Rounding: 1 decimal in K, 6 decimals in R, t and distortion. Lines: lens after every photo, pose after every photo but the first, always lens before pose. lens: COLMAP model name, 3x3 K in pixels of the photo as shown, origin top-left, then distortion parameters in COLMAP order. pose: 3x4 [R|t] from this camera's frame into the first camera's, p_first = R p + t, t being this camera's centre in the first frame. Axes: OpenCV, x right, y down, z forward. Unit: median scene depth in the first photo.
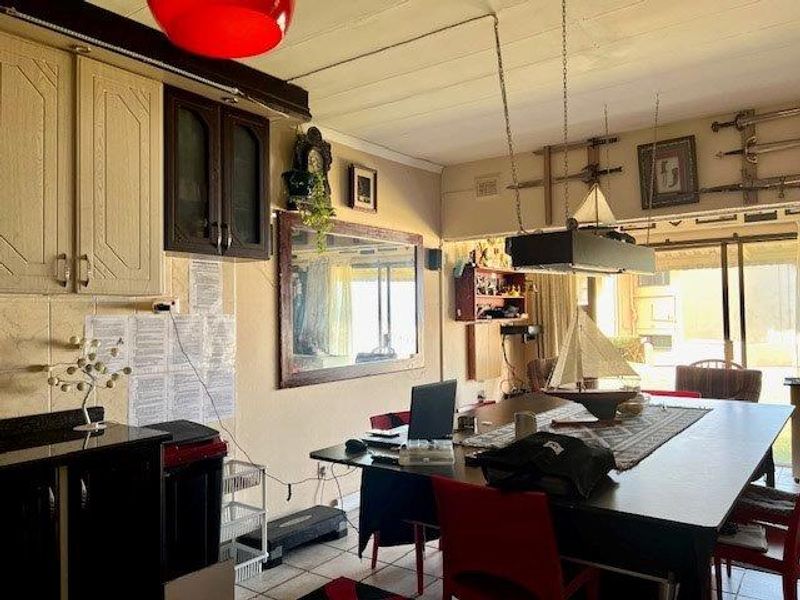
lens RADIAL K [[604.0, 0, 400.0], [0, 604.0, 300.0], [0, 0, 1]] dist [0.080244, -0.107191]
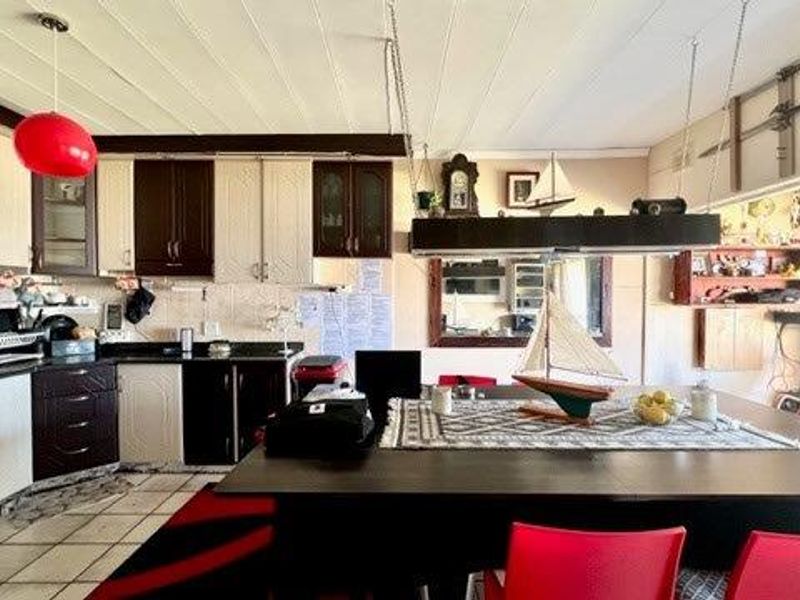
lens RADIAL K [[433.3, 0, 400.0], [0, 433.3, 300.0], [0, 0, 1]] dist [-0.001109, 0.001351]
pose [[0.595758, 0.020786, -0.802895, 0.701377], [0.009089, 0.999427, 0.032618, 0.002785], [0.803113, -0.026729, 0.595227, 0.421055]]
